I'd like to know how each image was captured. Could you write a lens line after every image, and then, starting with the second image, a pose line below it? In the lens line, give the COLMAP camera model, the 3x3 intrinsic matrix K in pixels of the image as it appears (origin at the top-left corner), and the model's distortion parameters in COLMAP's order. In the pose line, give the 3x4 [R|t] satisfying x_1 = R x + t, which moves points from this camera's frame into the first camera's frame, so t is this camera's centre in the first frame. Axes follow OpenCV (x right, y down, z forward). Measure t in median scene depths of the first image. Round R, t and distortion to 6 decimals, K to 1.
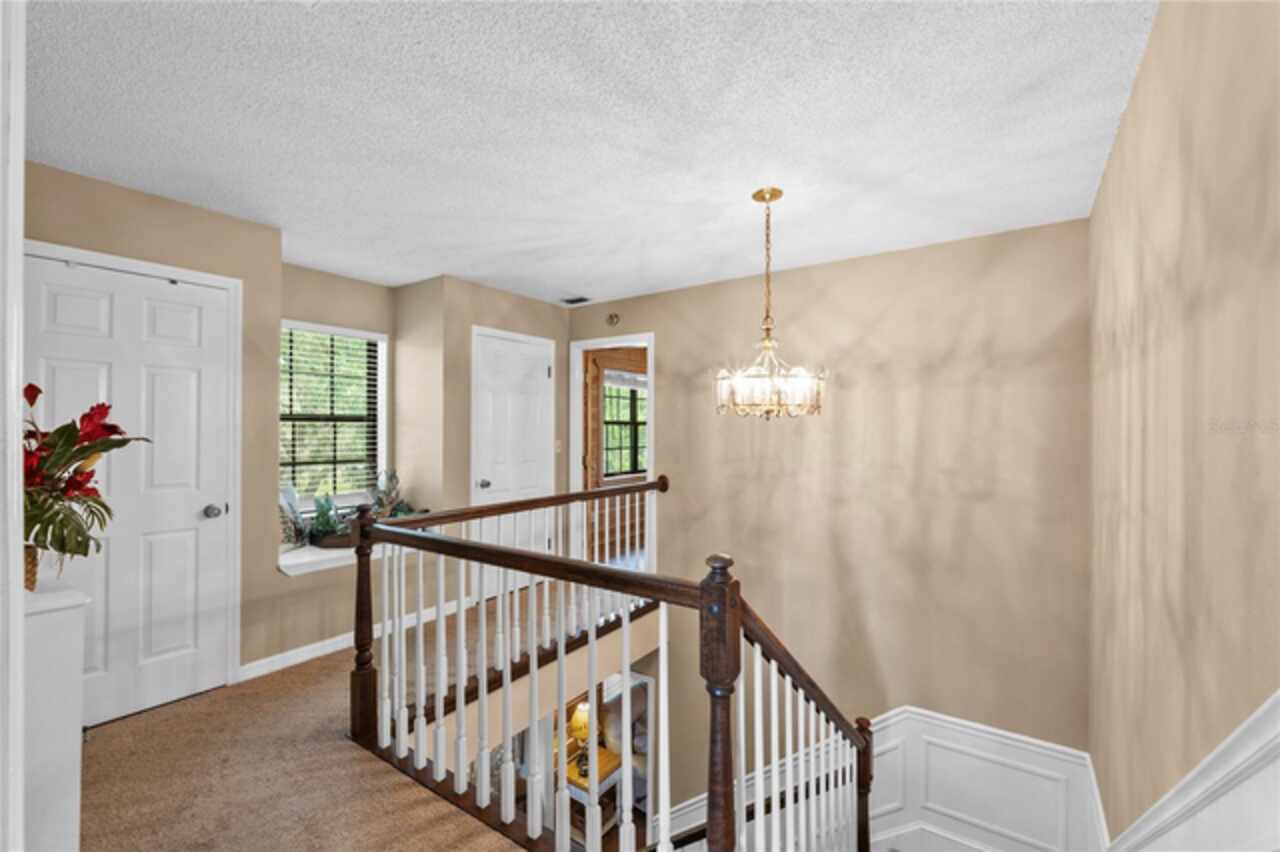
lens RADIAL K [[539.4, 0, 636.9], [0, 539.4, 423.8], [0, 0, 1]] dist [-0.011659, 0.000604]
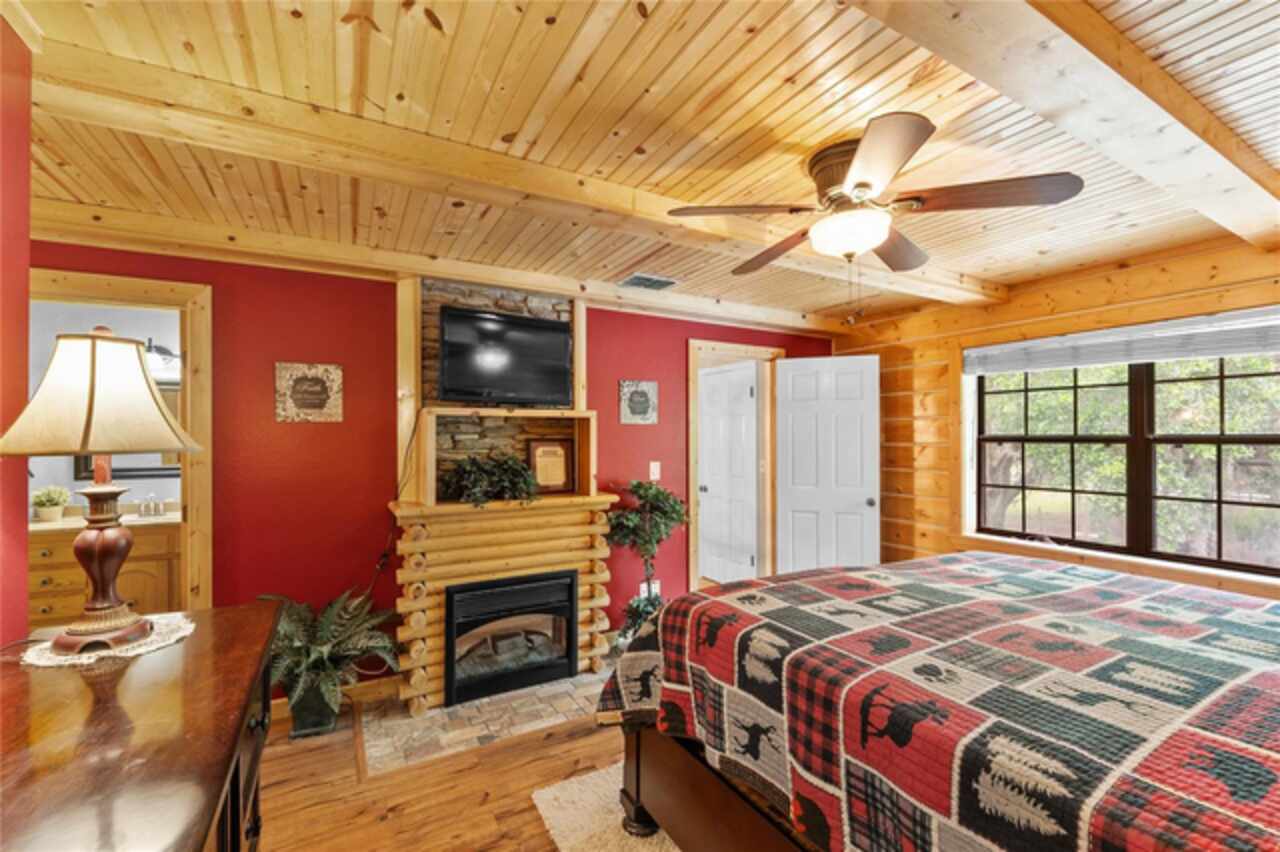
lens RADIAL K [[542.3, 0, 636.3], [0, 542.3, 431.9], [0, 0, 1]] dist [-0.009814, 0.000240]
pose [[-0.436260, -0.002527, -0.899817, 0.824550], [0.013630, 0.999863, -0.009416, -0.013416], [0.899717, -0.016372, -0.436166, 1.207444]]
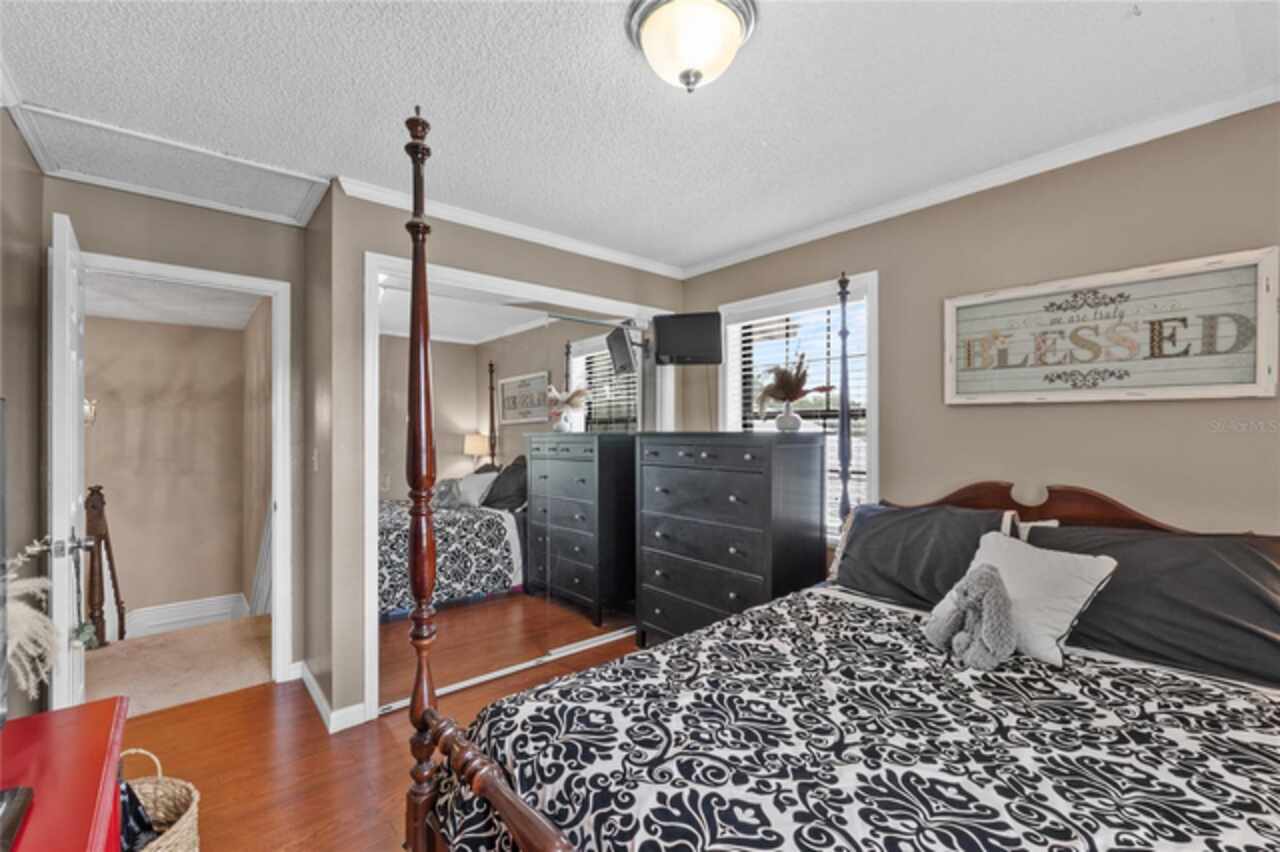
lens RADIAL K [[542.3, 0, 636.3], [0, 542.3, 431.9], [0, 0, 1]] dist [-0.009814, 0.000240]
pose [[0.247463, -0.002113, 0.968895, -0.750081], [-0.012412, 0.999909, 0.005351, -0.023753], [-0.968818, -0.013350, 0.247415, -0.937425]]
